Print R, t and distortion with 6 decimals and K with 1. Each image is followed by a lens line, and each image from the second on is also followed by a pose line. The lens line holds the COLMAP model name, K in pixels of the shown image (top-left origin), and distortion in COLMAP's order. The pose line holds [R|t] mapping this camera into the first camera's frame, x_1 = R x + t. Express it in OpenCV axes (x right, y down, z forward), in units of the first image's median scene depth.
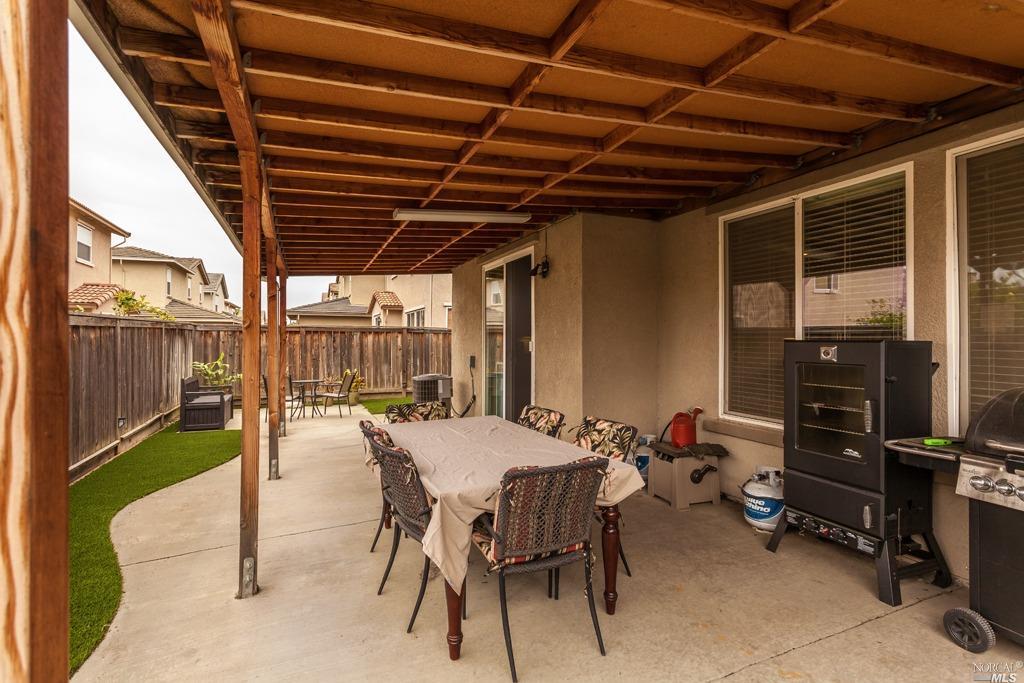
lens RADIAL K [[482.5, 0, 512.0], [0, 482.5, 341.5], [0, 0, 1]] dist [0.001504, 0.000195]
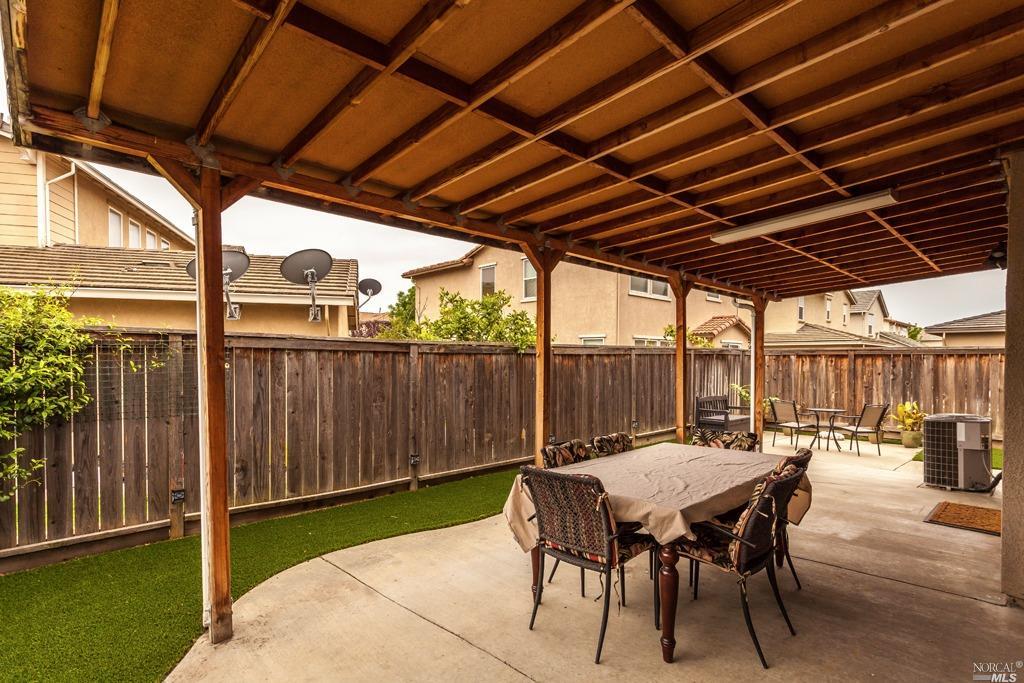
lens RADIAL K [[519.6, 0, 511.7], [0, 519.6, 378.2], [0, 0, 1]] dist [-0.004149, -0.000497]
pose [[0.353382, 0.030542, -0.934980, 0.327752], [-0.007948, 0.999529, 0.029646, -0.002509], [0.935445, -0.003045, 0.353459, 0.119858]]
